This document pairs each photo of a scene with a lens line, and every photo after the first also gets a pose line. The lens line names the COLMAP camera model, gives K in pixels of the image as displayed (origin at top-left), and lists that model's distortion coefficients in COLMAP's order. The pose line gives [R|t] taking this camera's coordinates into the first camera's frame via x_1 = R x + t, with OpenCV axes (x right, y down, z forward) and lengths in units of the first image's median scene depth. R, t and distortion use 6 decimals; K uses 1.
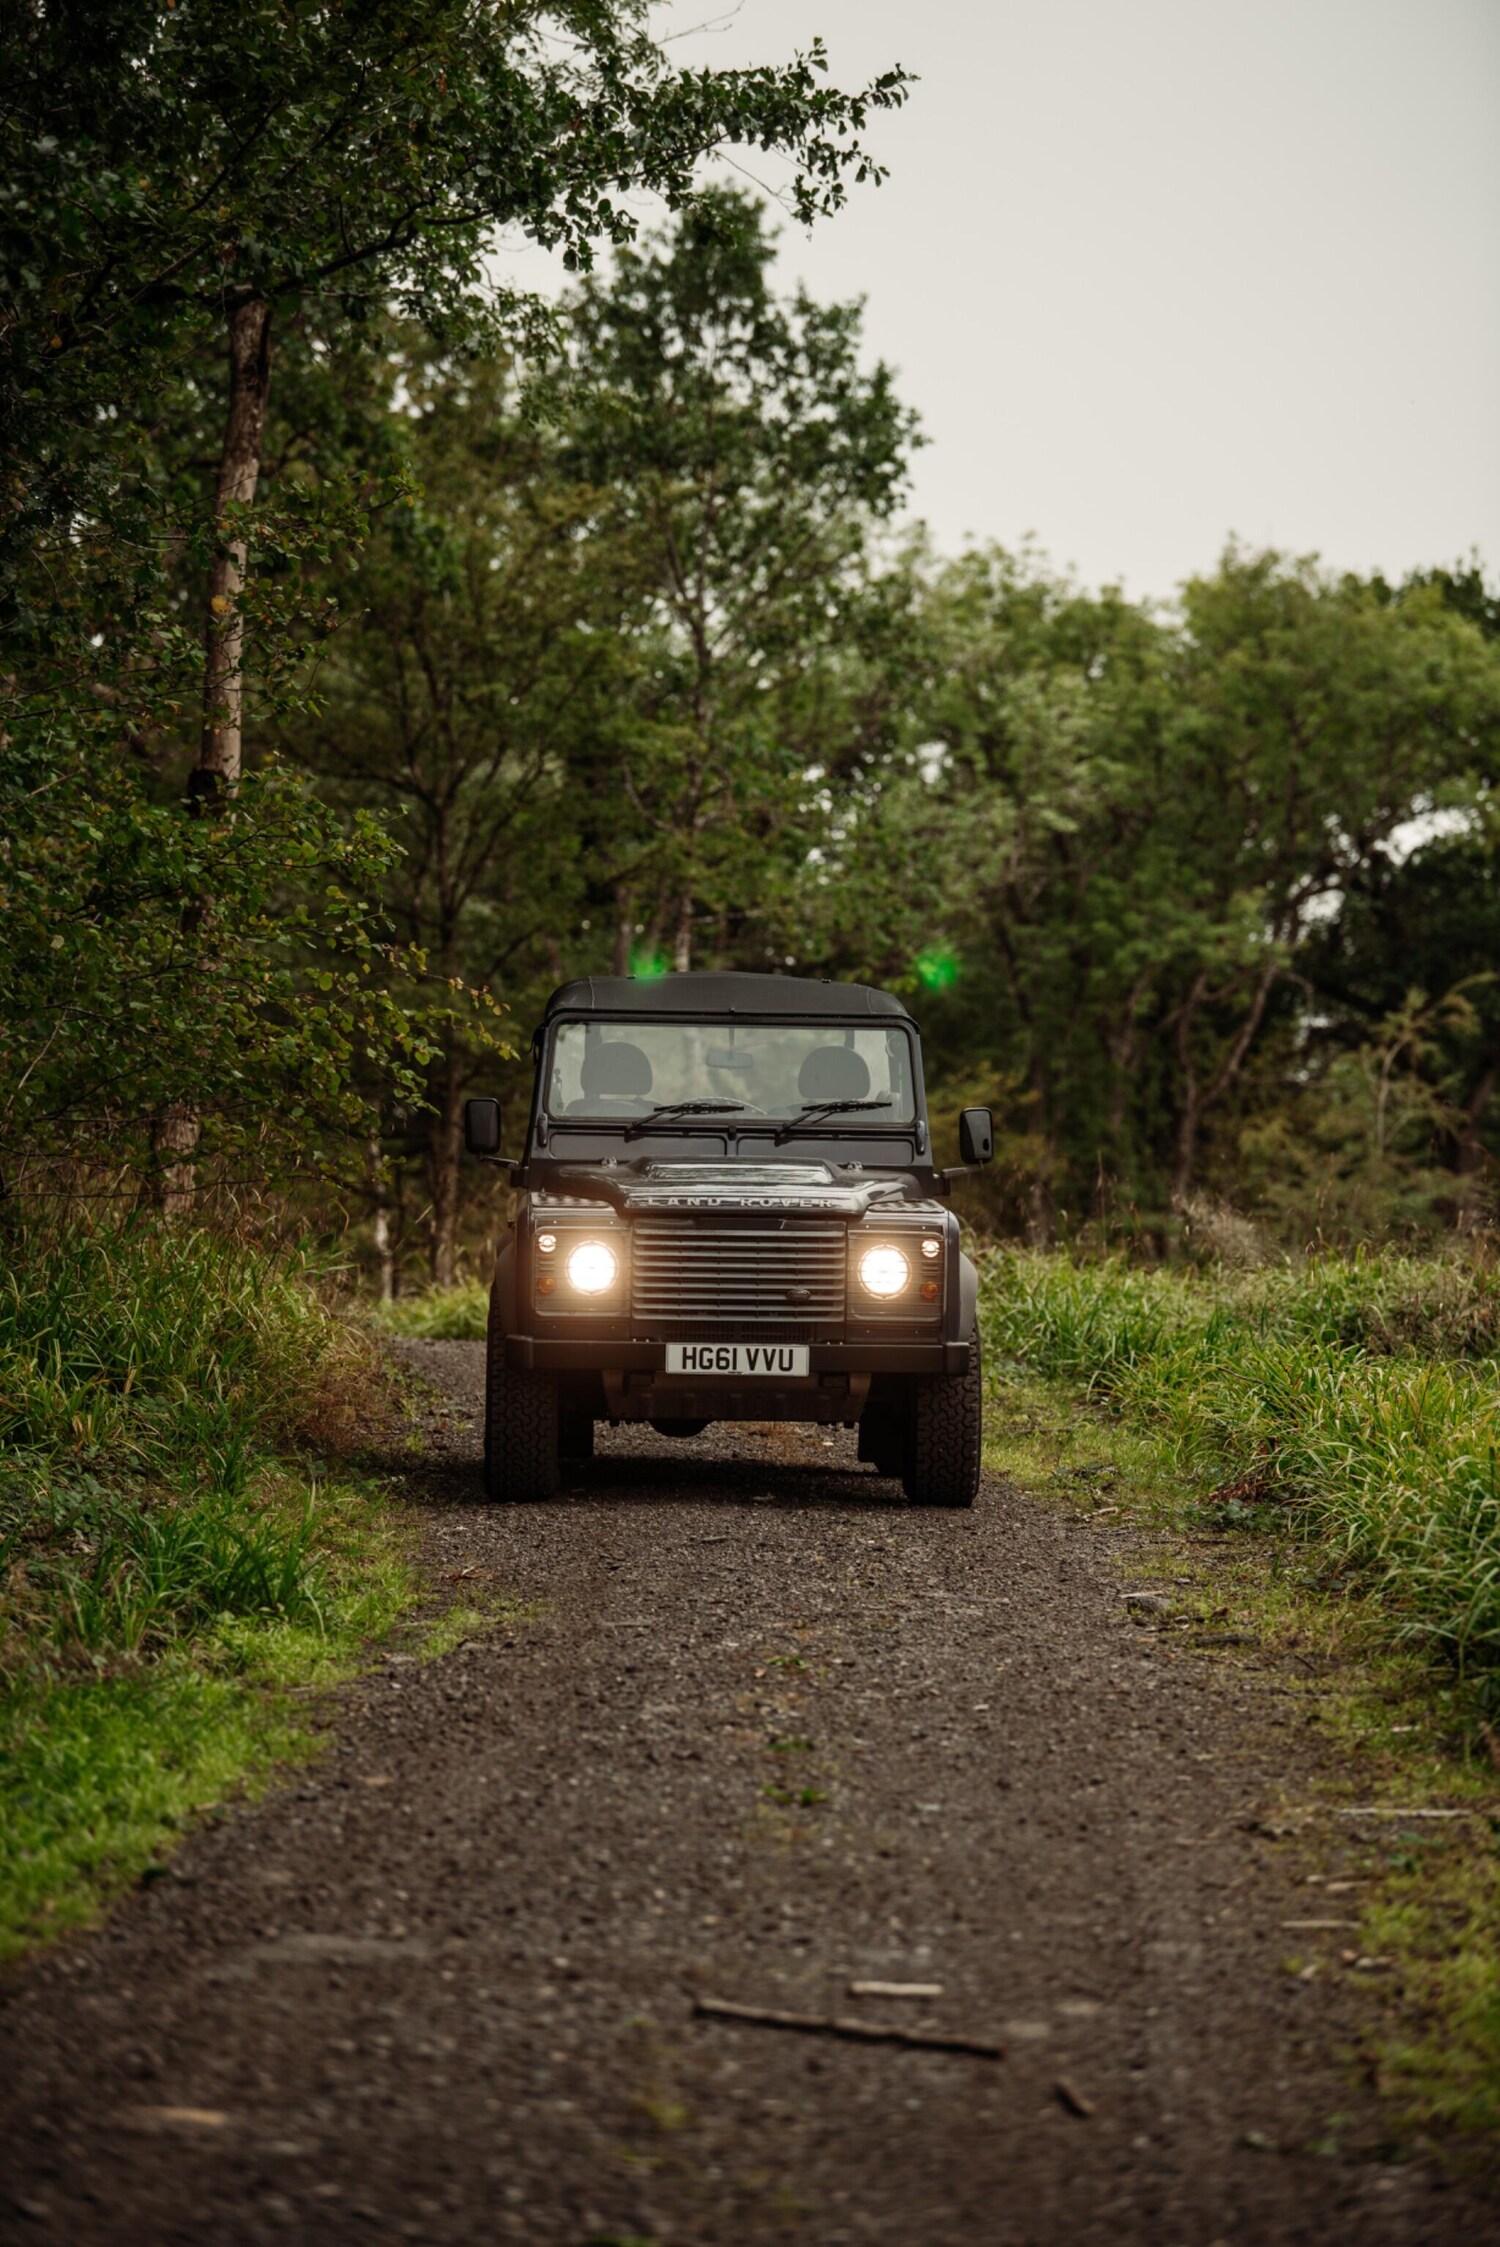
lens RADIAL K [[7961.6, 0, 750.0], [0, 7961.6, 1123.5], [0, 0, 1]] dist [0.110555, -1.469320]
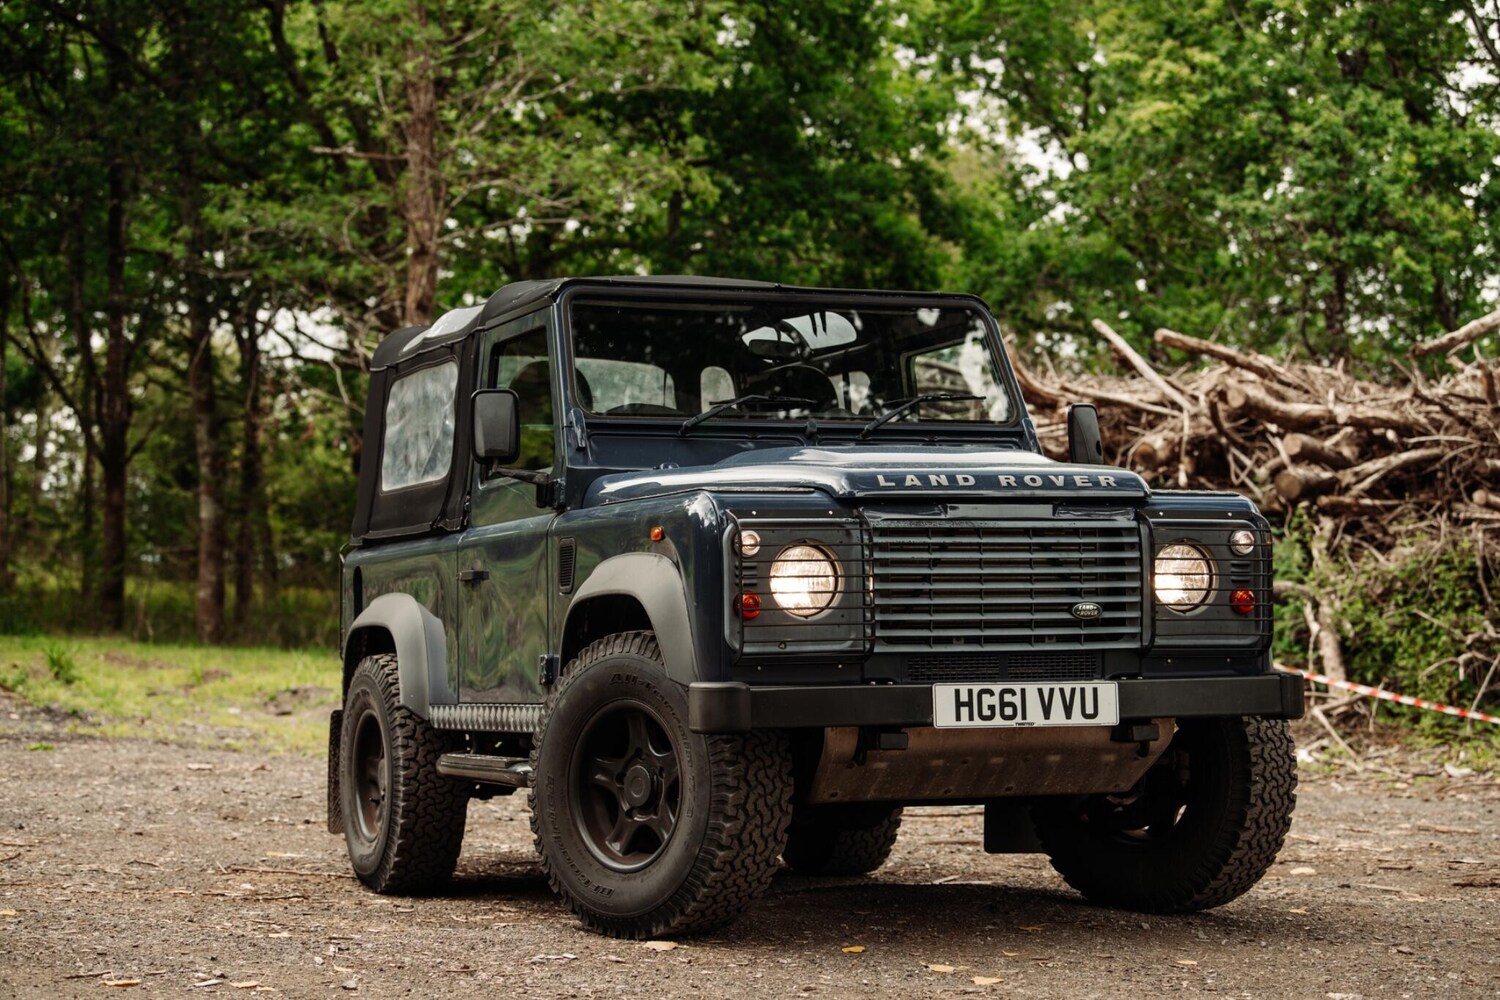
lens RADIAL K [[2974.9, 0, 750.0], [0, 2974.9, 500.0], [0, 0, 1]] dist [0.021355, -0.249104]
pose [[0.936311, -0.013529, 0.350912, -0.108195], [0.043036, 0.996146, -0.076424, 0.029206], [-0.348526, 0.086659, 0.933284, 0.731951]]
